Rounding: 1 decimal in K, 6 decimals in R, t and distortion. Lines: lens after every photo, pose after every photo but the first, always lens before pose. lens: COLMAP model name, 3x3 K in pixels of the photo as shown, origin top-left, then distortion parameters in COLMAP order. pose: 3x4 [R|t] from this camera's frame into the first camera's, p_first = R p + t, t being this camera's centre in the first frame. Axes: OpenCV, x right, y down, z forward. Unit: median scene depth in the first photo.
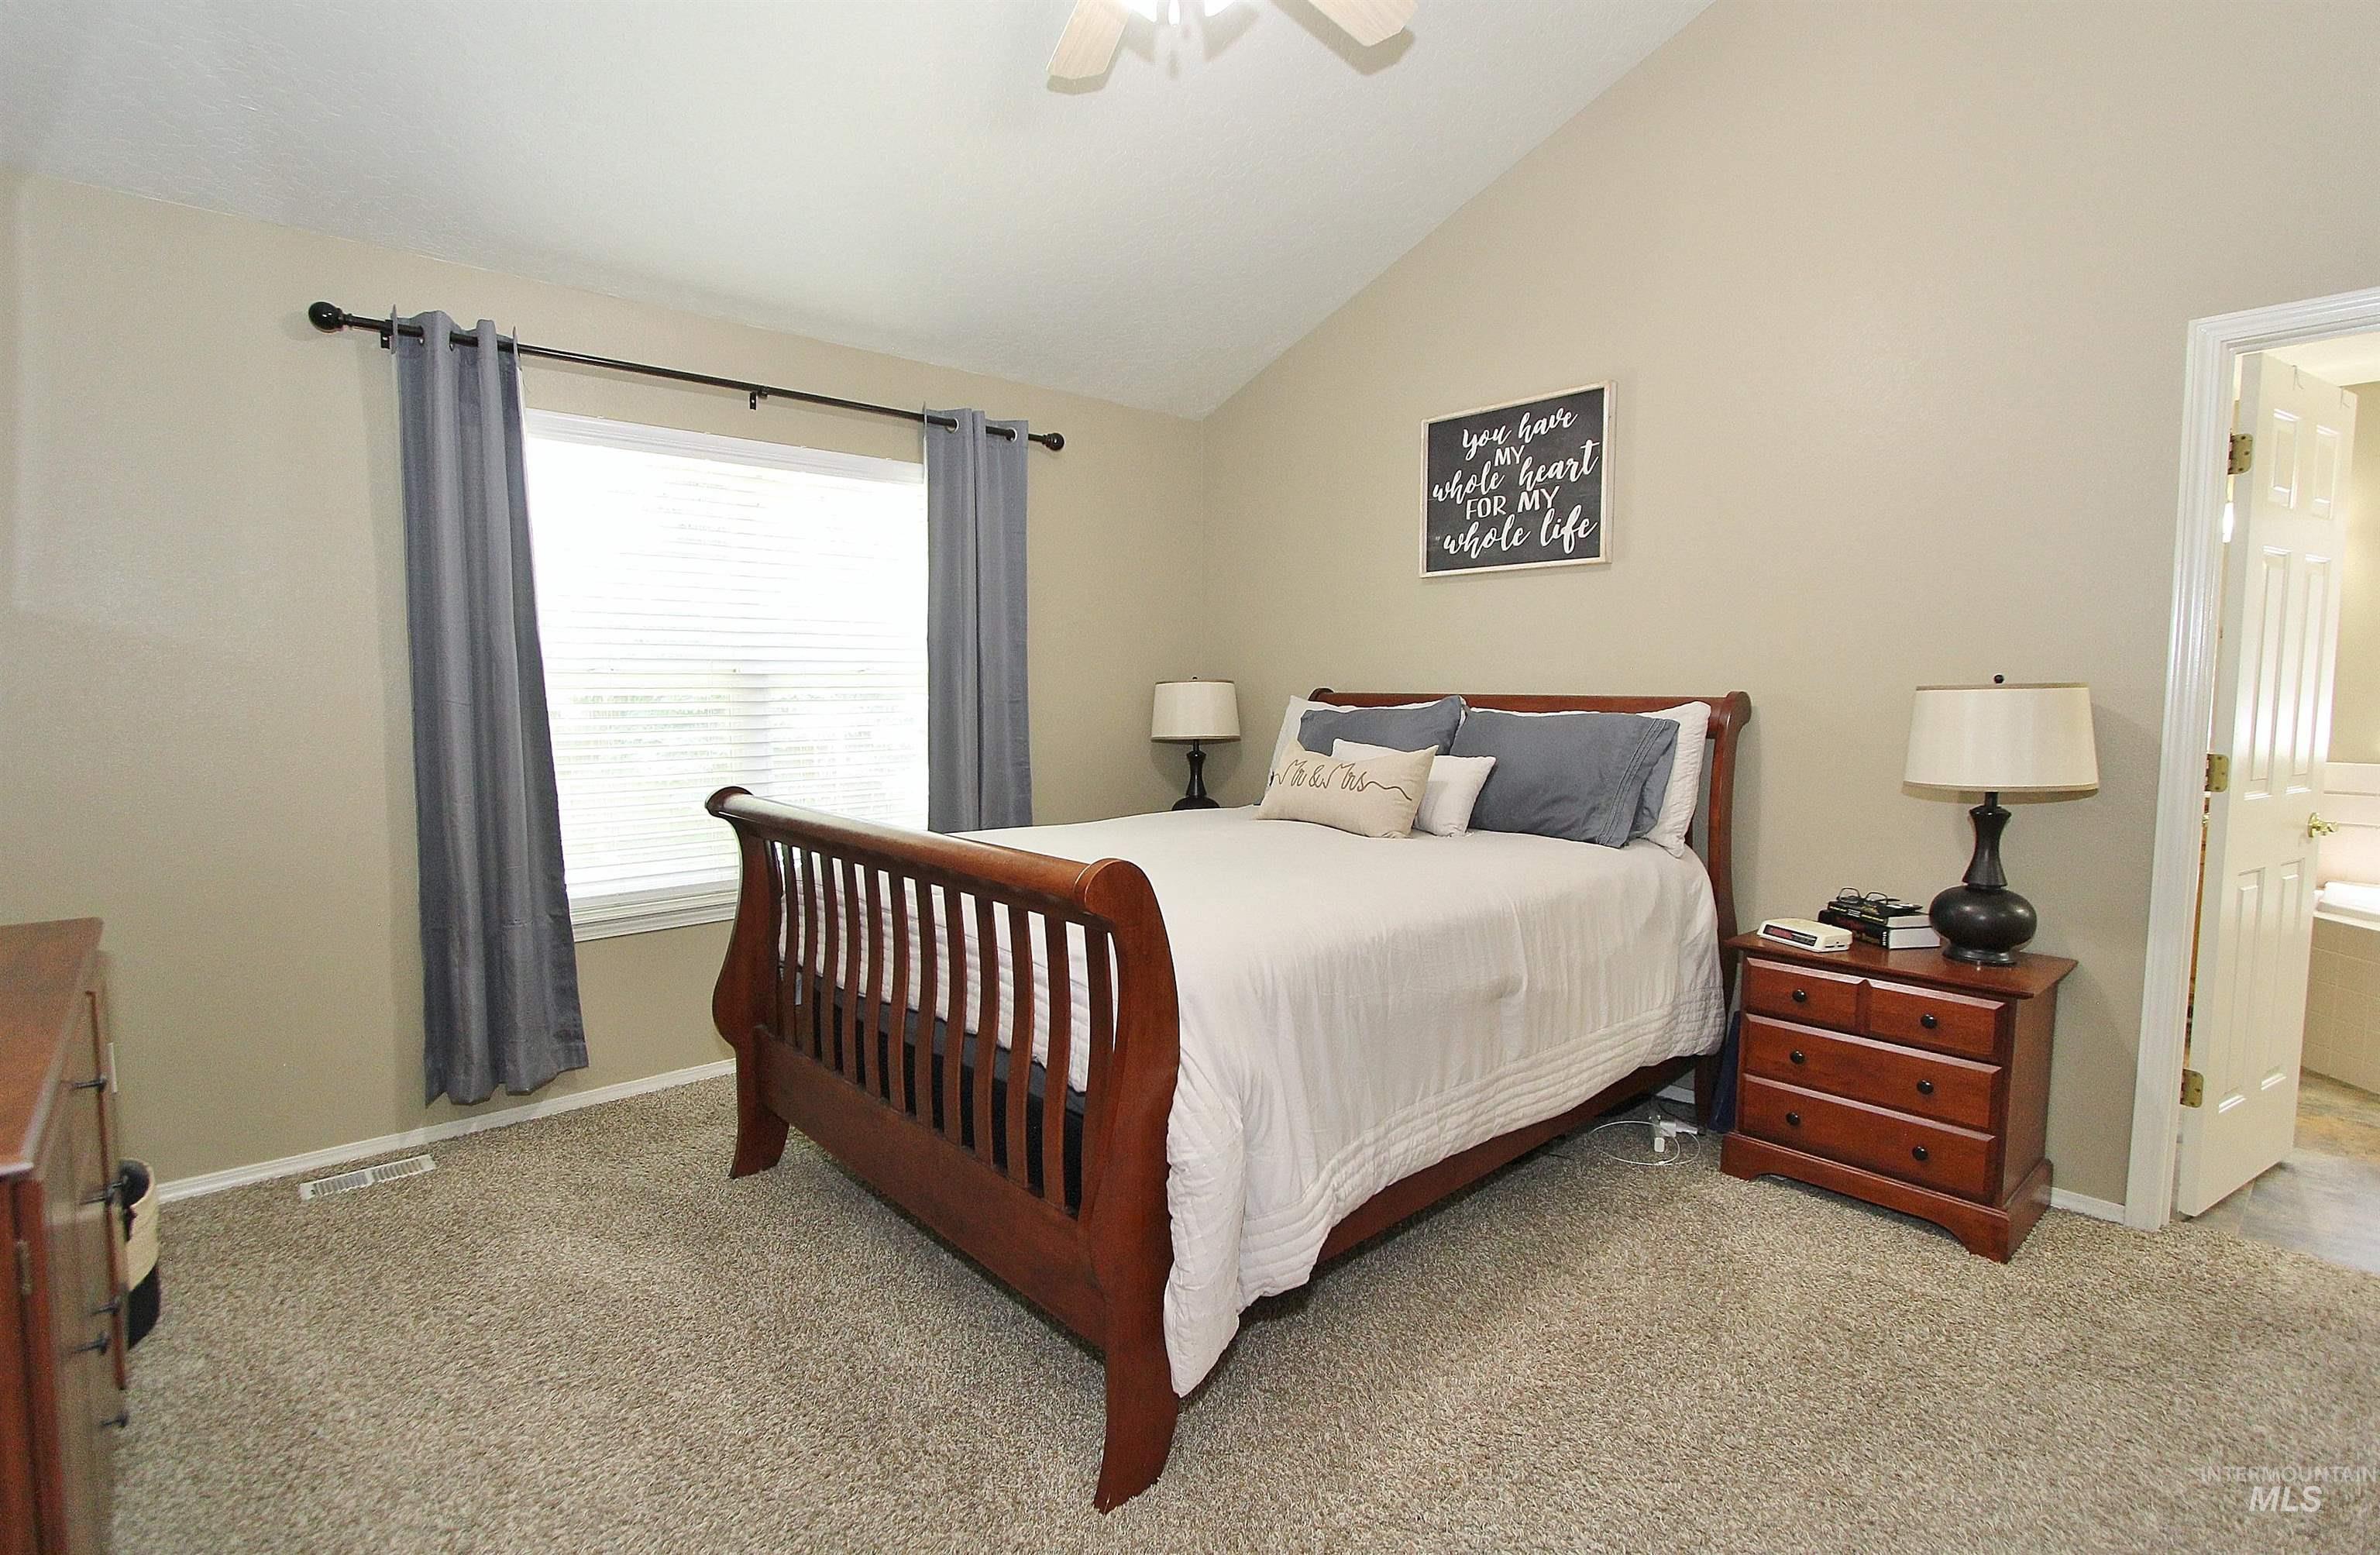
lens RADIAL K [[1133.5, 0, 1213.4], [0, 1133.5, 782.3], [0, 0, 1]] dist [-0.023190, -0.000070]
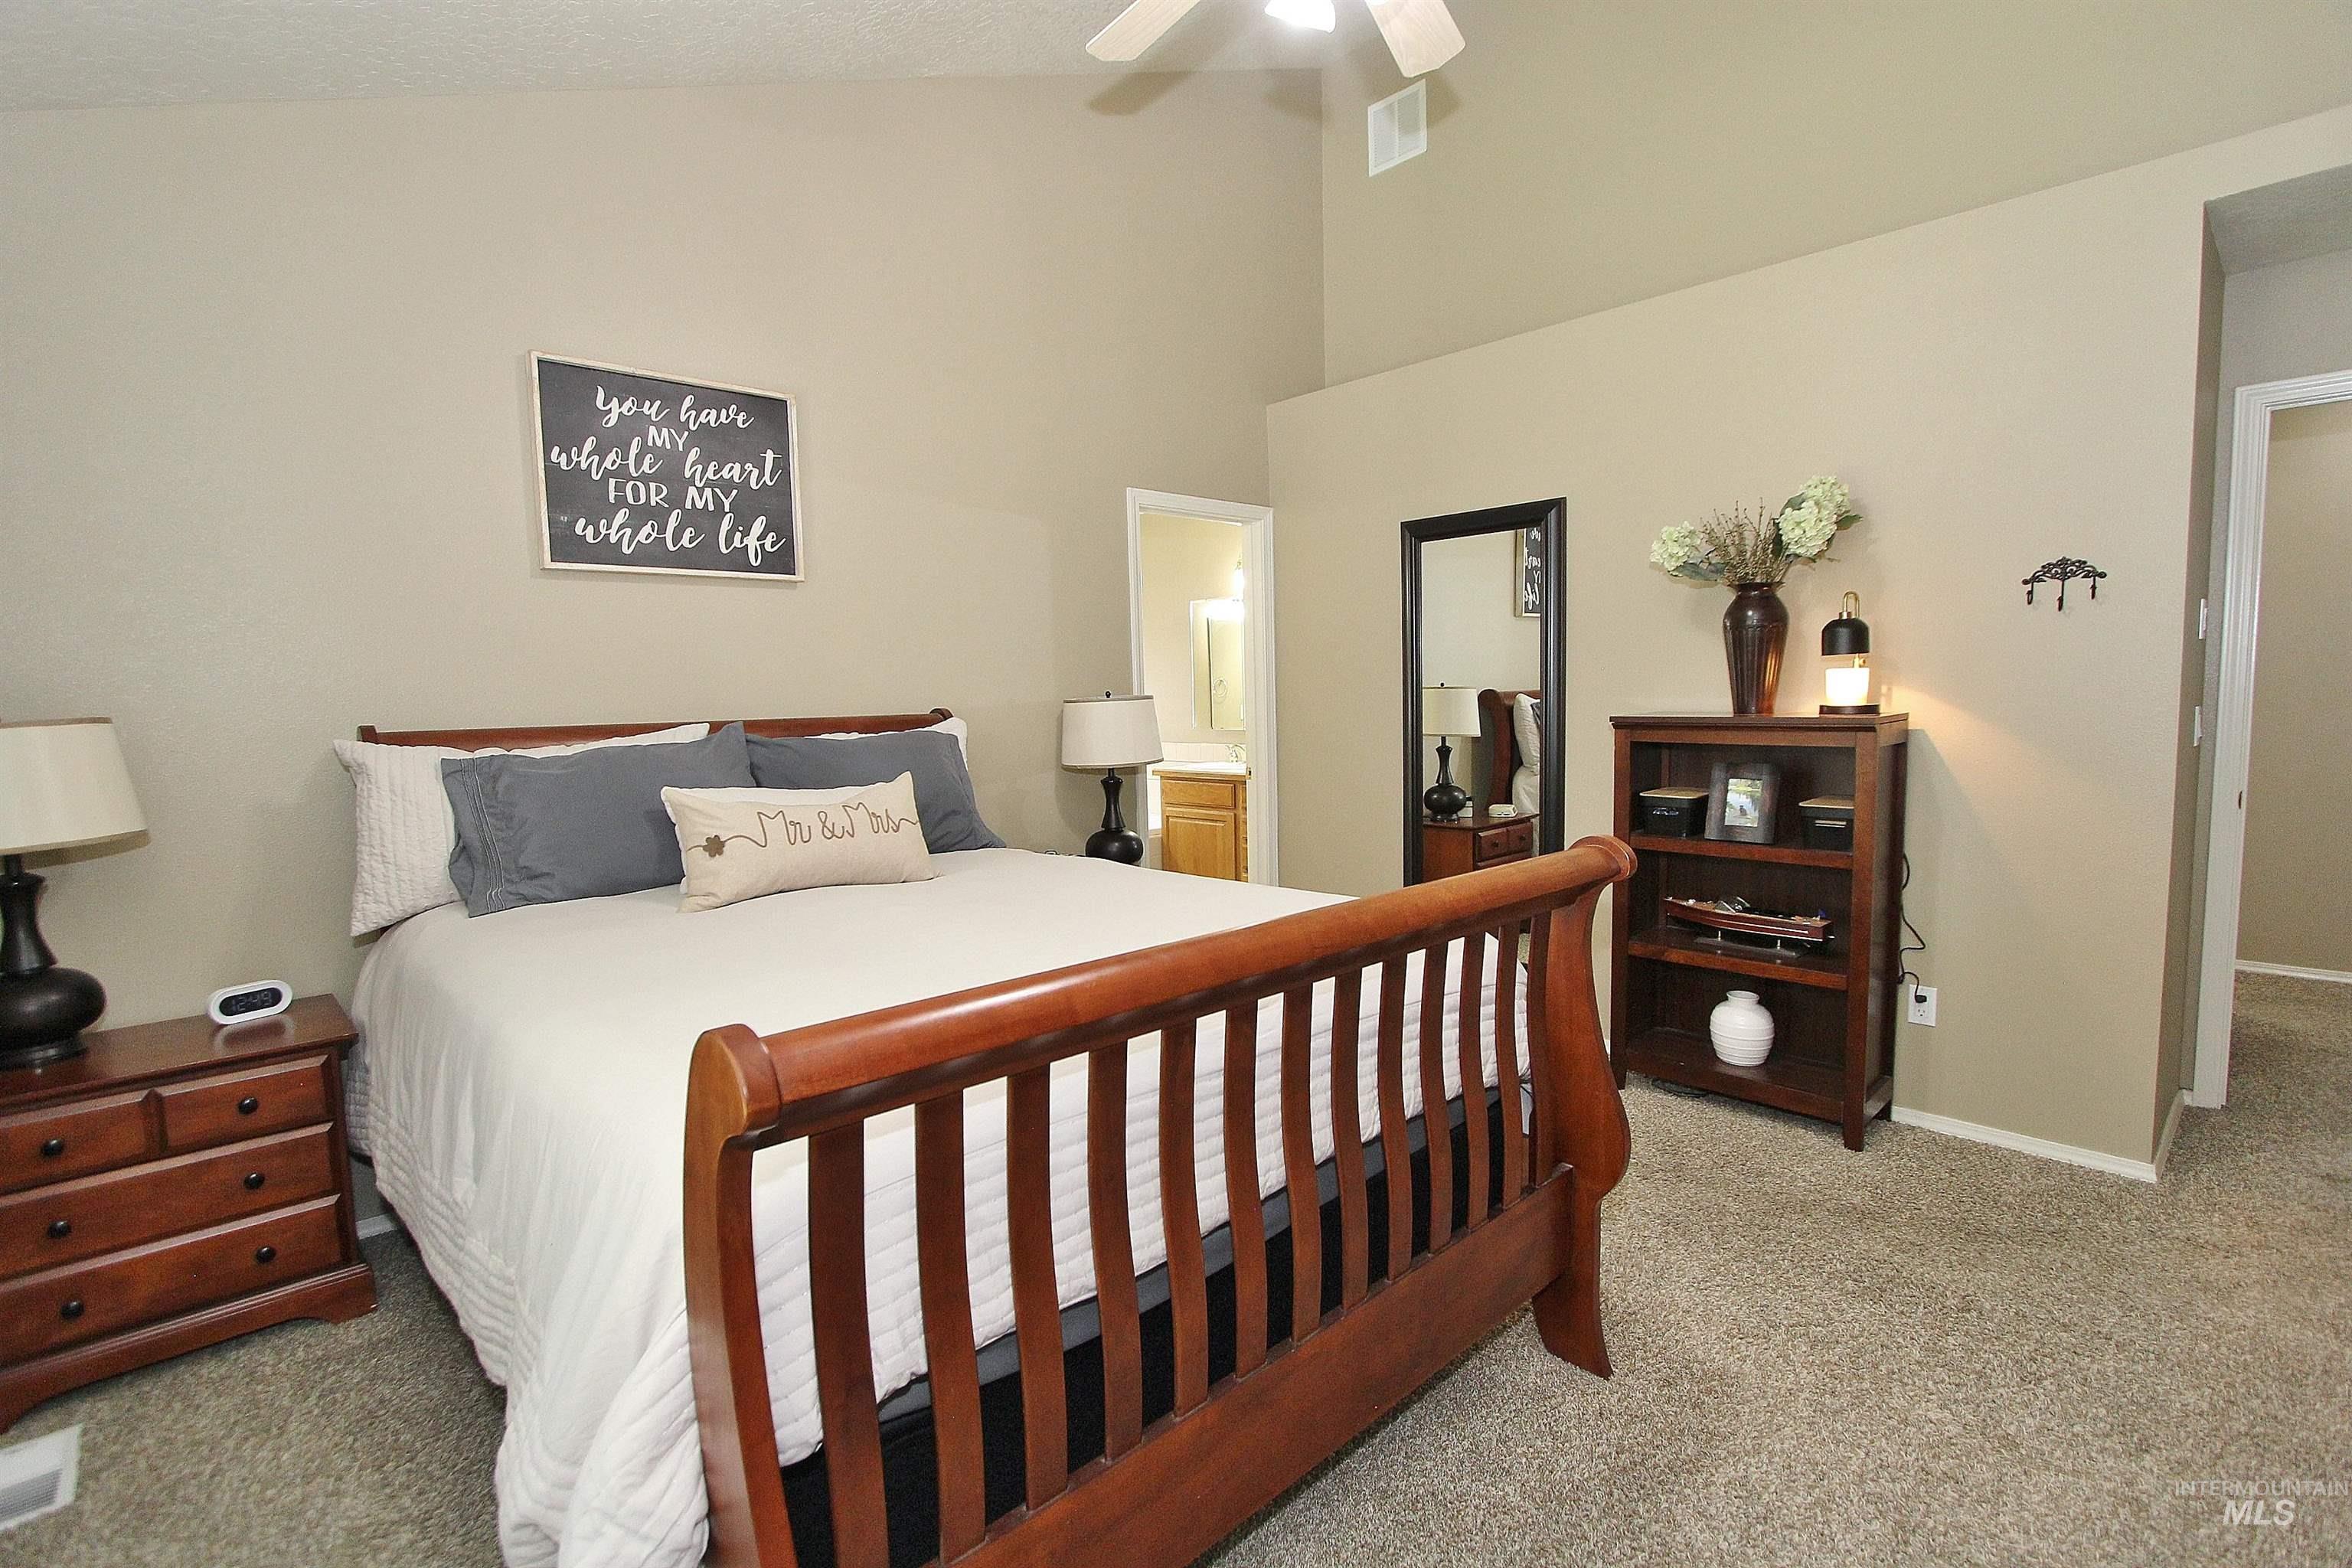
lens RADIAL K [[1081.6, 0, 1199.4], [0, 1081.6, 771.8], [0, 0, 1]] dist [-0.012846, 0.001211]
pose [[-0.022615, -0.067517, 0.997462, -0.559113], [0.116984, 0.990684, 0.069711, -0.053811], [-0.992876, 0.118264, -0.014506, 0.649282]]
